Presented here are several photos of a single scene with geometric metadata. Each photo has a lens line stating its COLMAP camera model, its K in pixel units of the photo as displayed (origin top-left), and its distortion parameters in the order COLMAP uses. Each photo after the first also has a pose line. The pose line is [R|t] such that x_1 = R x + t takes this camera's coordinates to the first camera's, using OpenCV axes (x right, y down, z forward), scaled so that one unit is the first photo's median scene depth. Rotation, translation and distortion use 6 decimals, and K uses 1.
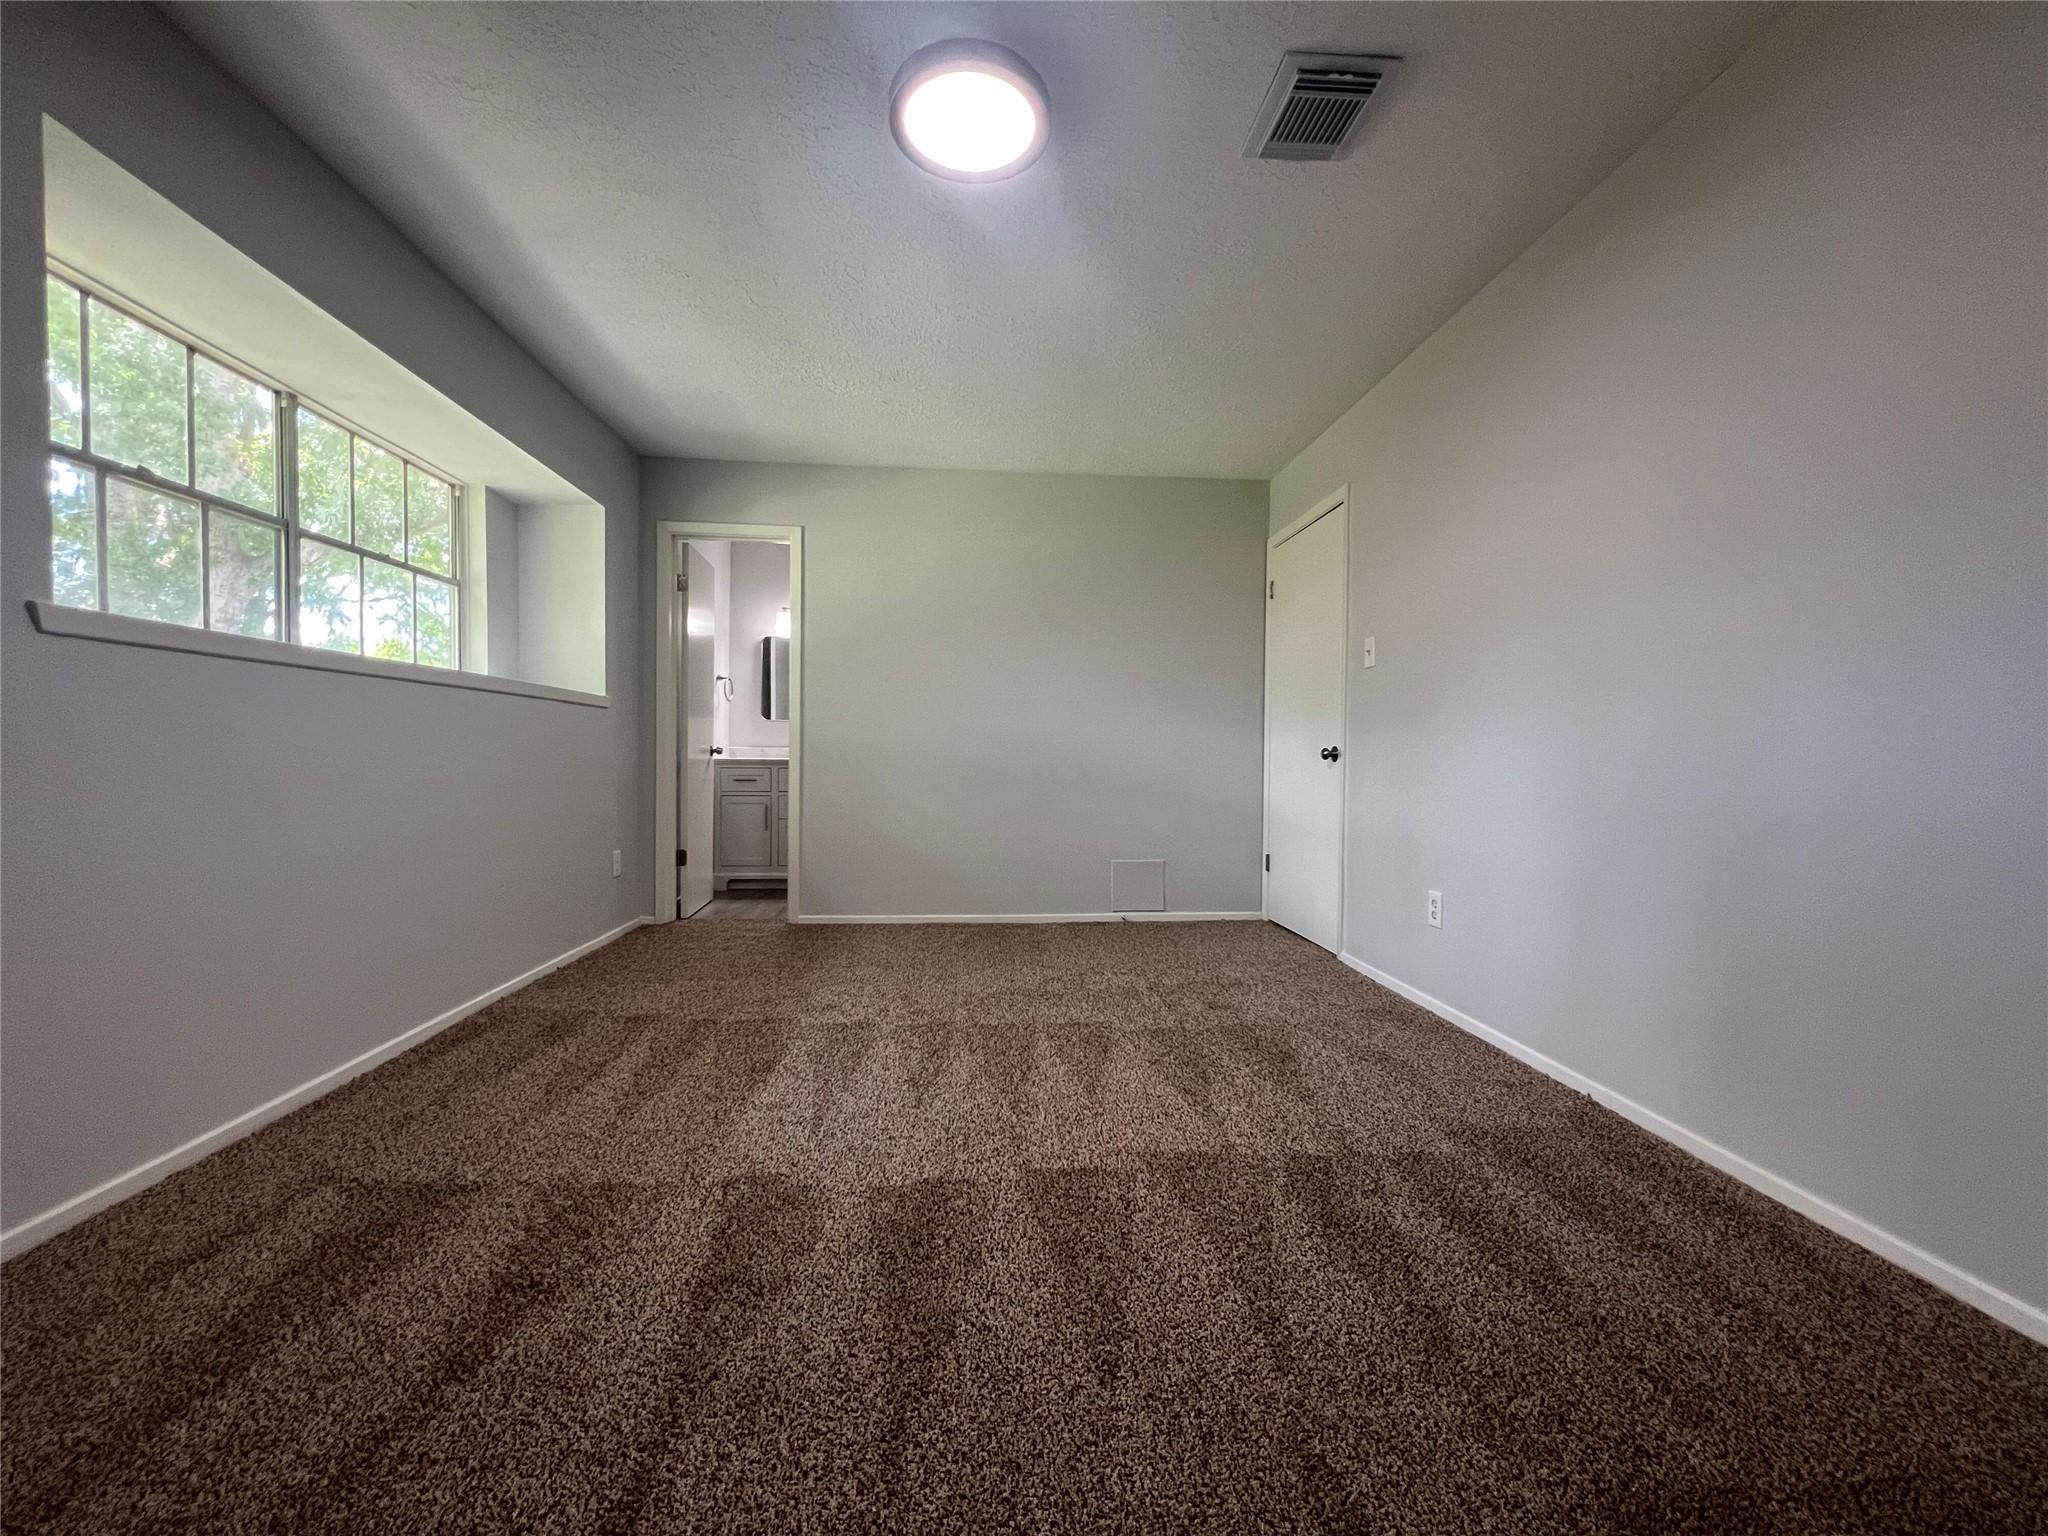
lens RADIAL K [[824.8, 0, 1024.0], [0, 824.8, 768.0], [0, 0, 1]] dist [-0.002517, 0.000157]
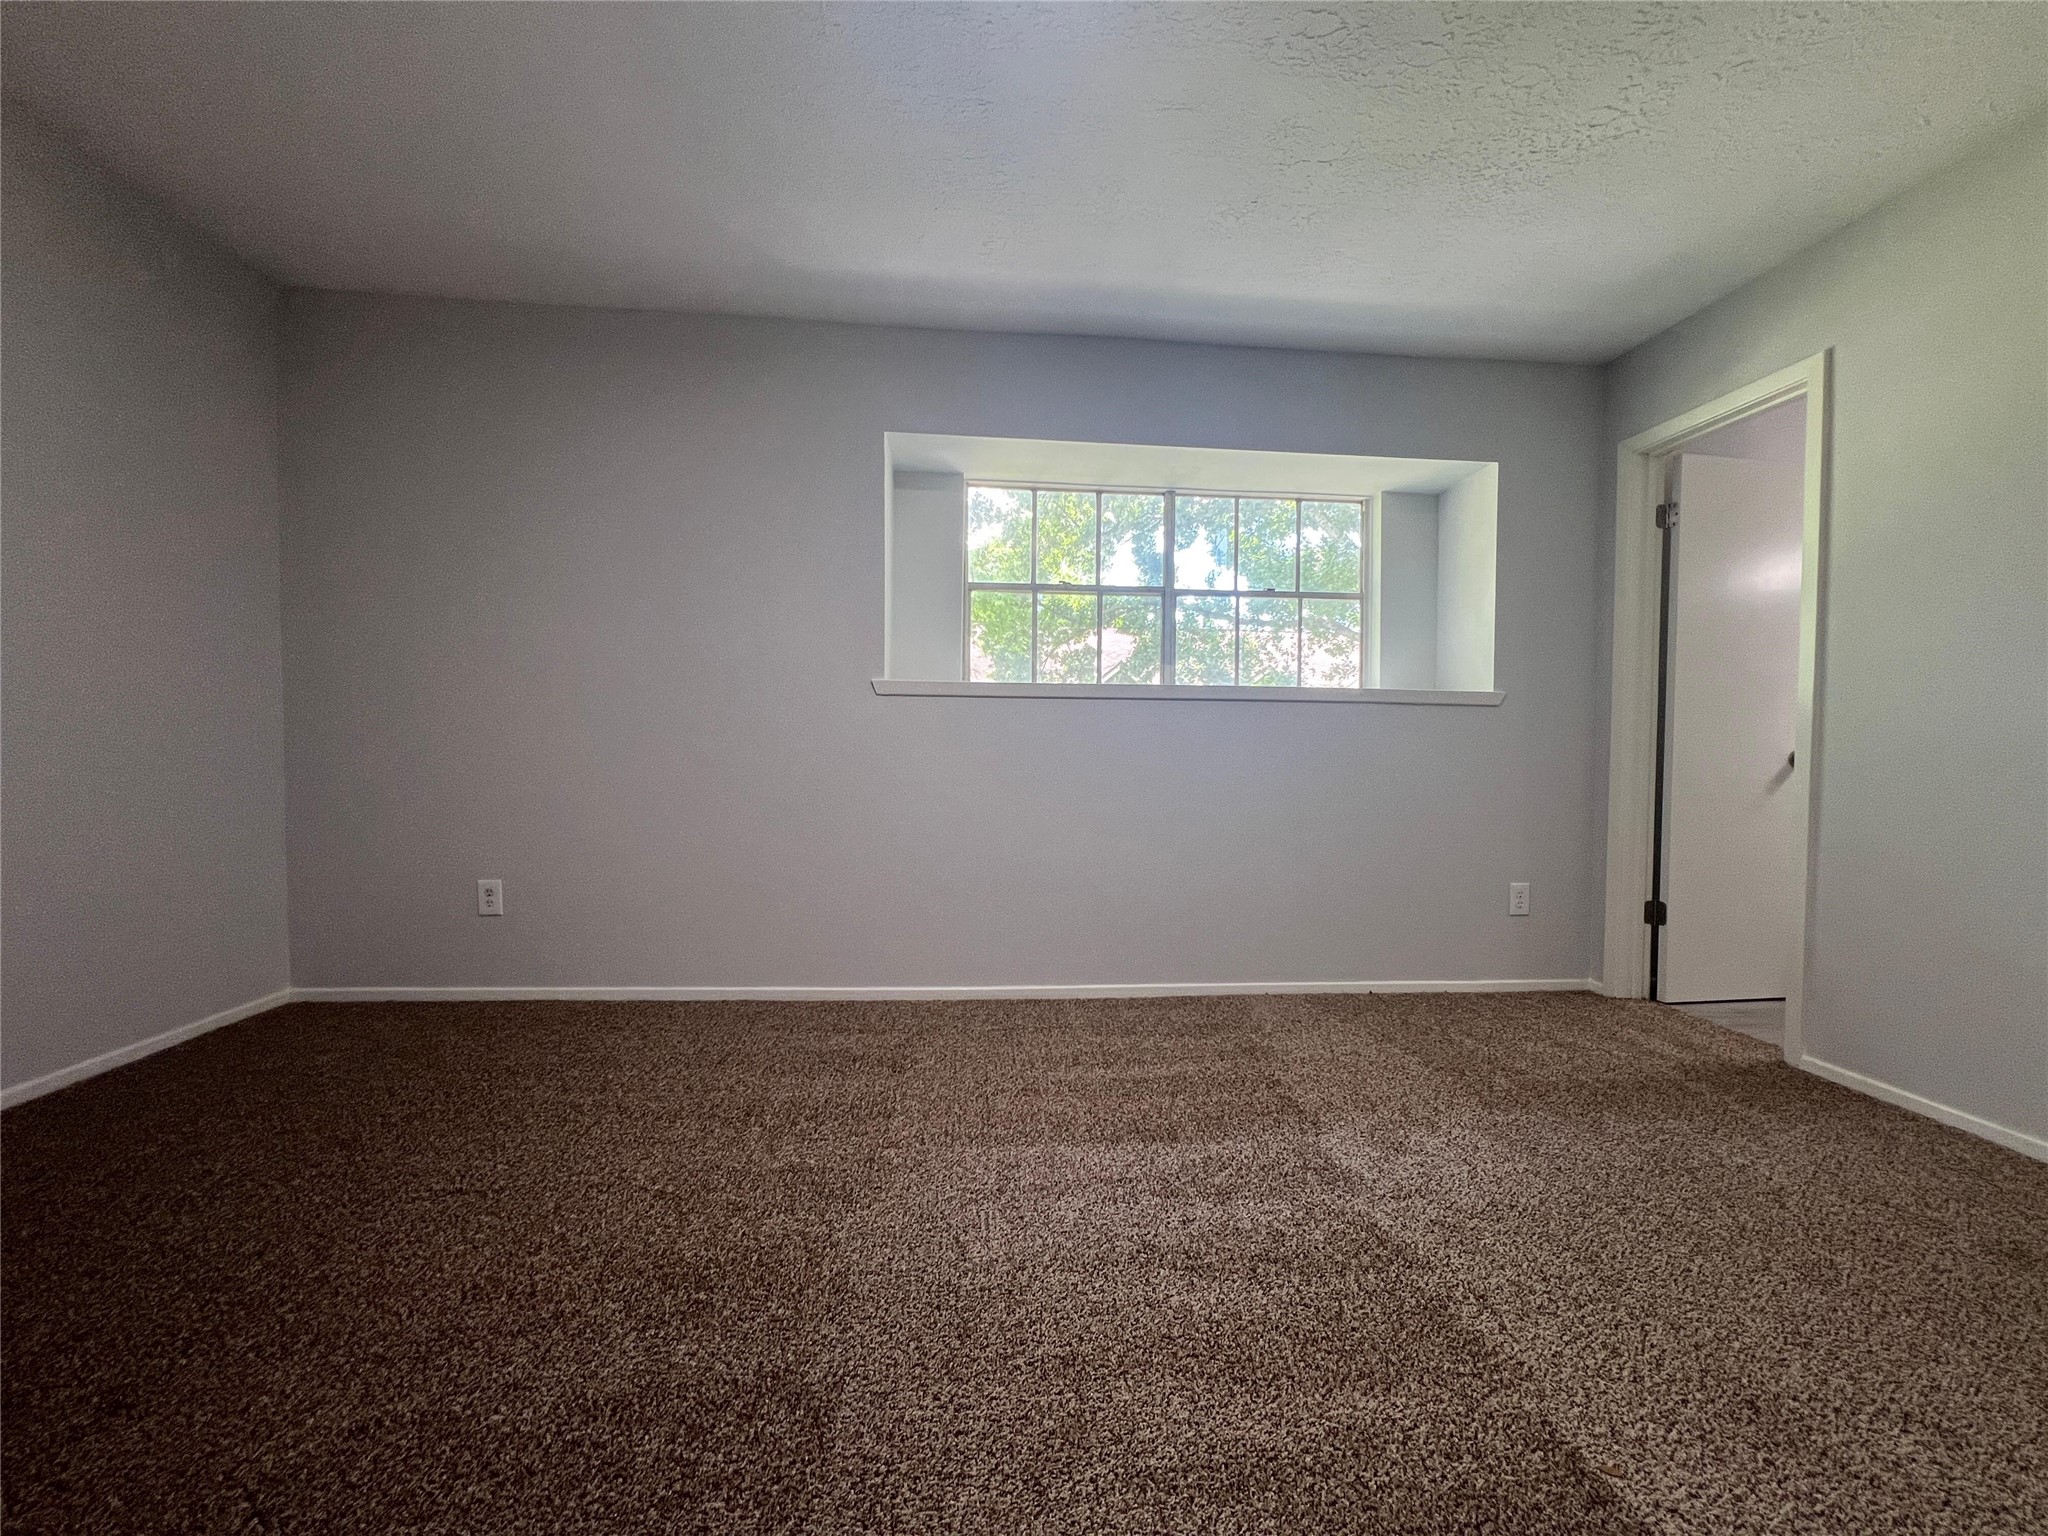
lens RADIAL K [[824.8, 0, 1024.0], [0, 824.8, 768.0], [0, 0, 1]] dist [-0.002517, 0.000157]
pose [[0.002202, 0.010443, -0.999943, 0.435601], [-0.025389, 0.999624, 0.010384, -0.010372], [0.999675, 0.025364, 0.002466, 0.733303]]
